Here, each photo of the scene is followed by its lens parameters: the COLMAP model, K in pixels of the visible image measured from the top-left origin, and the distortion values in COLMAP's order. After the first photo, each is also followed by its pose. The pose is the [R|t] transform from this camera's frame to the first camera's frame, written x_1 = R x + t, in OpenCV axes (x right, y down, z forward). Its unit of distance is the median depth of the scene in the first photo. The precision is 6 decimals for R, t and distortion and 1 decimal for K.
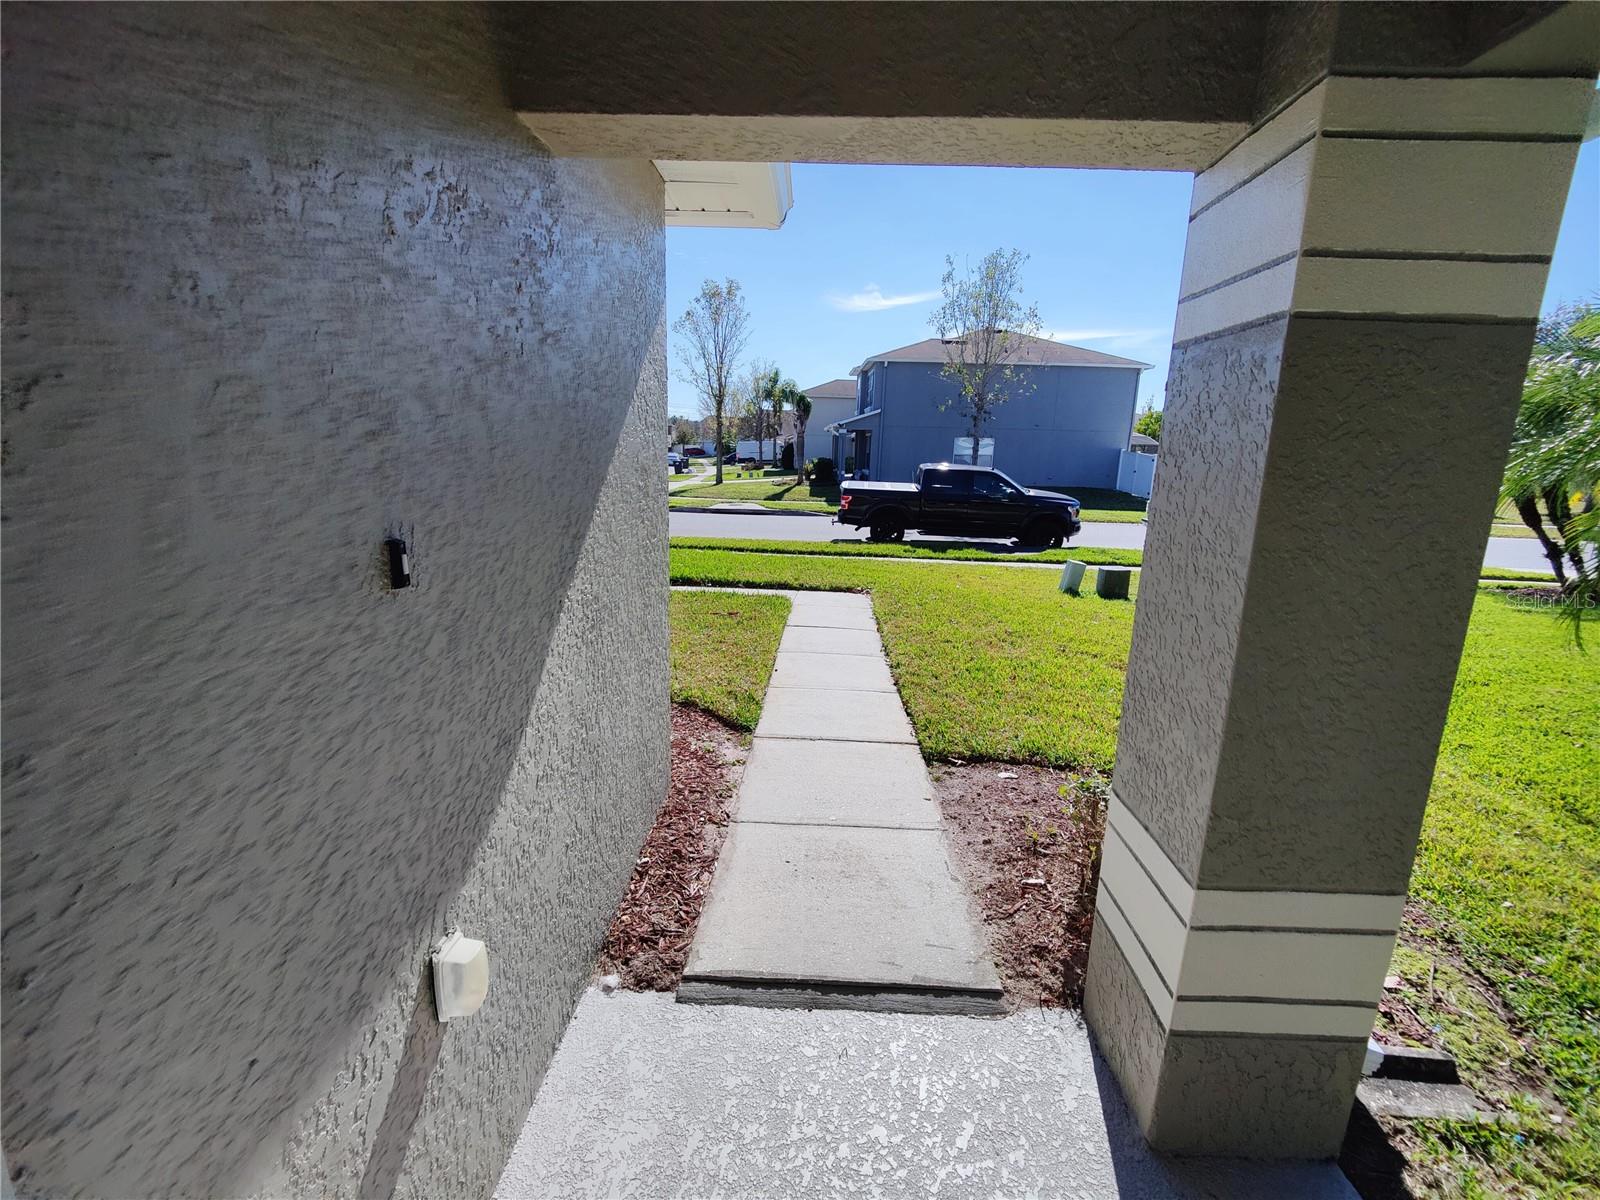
lens RADIAL K [[691.7, 0, 800.5], [0, 691.7, 593.8], [0, 0, 1]] dist [0.023908, -0.018812]
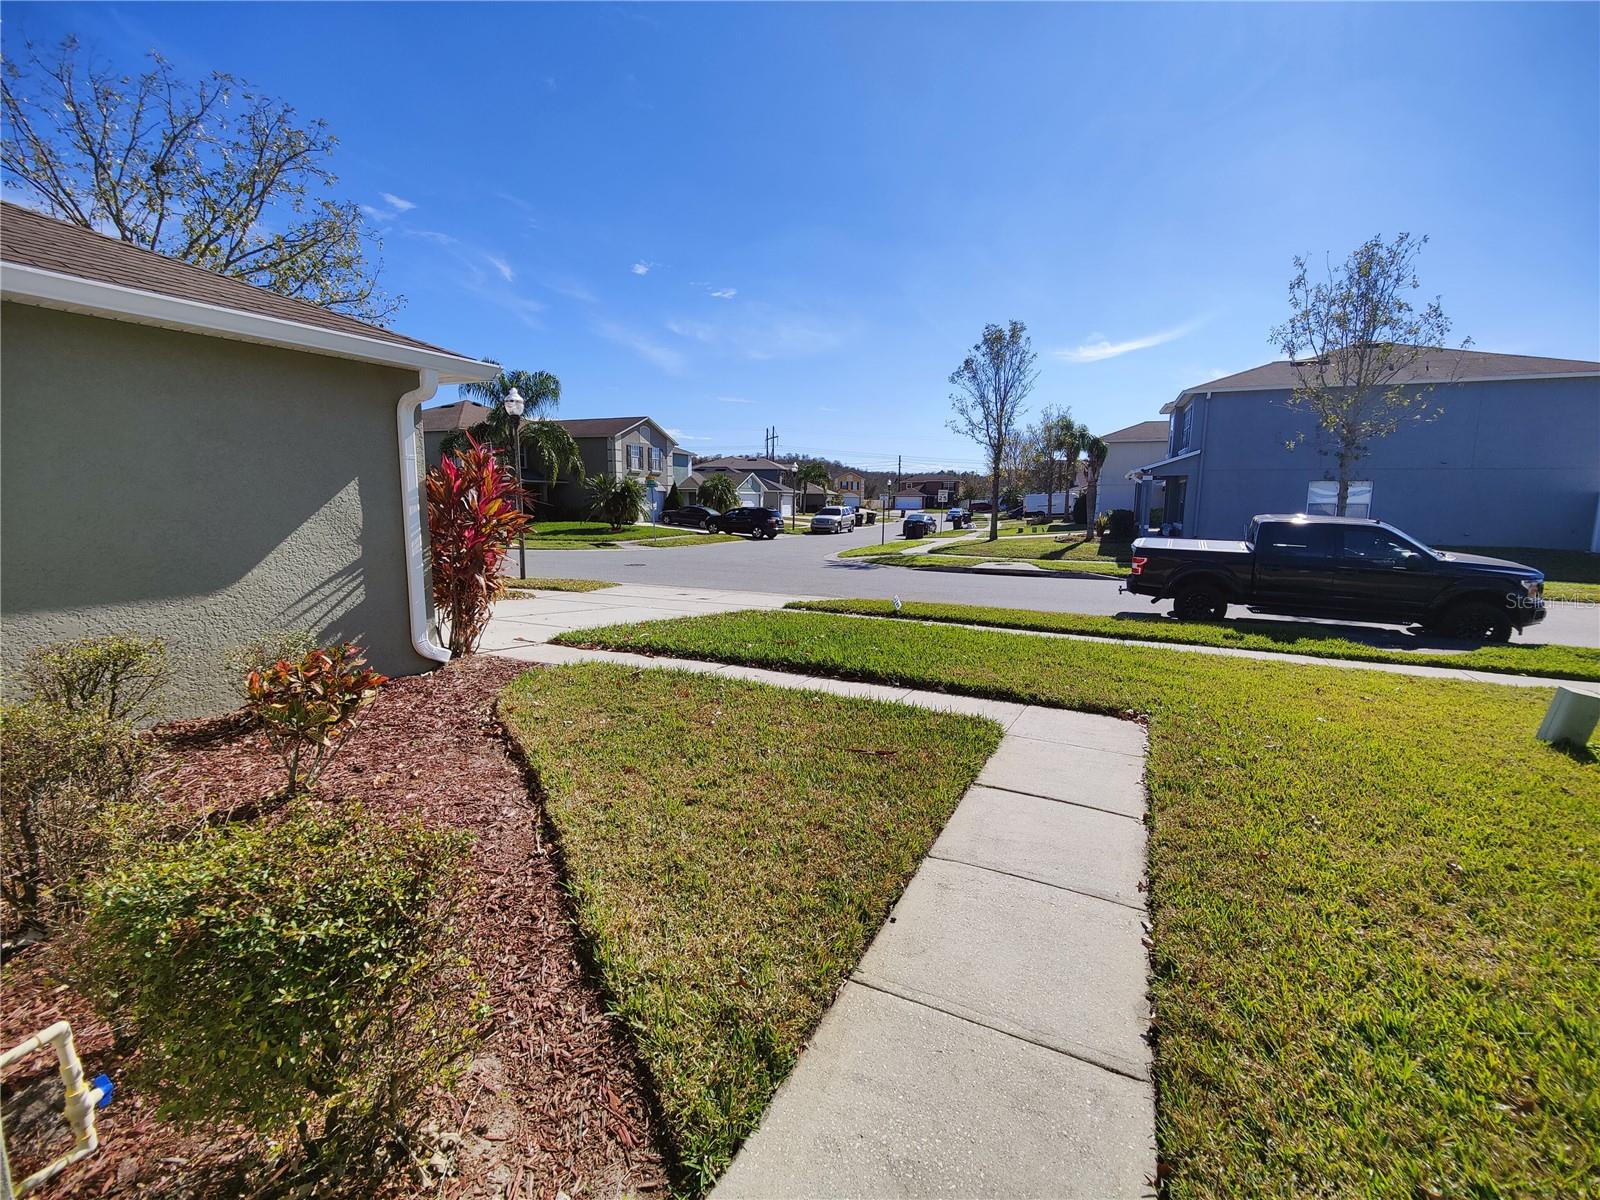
lens RADIAL K [[682.7, 0, 790.1], [0, 682.7, 585.3], [0, 0, 1]] dist [-0.000764, -0.012832]
pose [[0.908200, 0.031294, -0.417365, 0.019314], [-0.068262, 0.994924, -0.073942, -0.017583], [0.412932, 0.095644, 0.905726, 0.098391]]
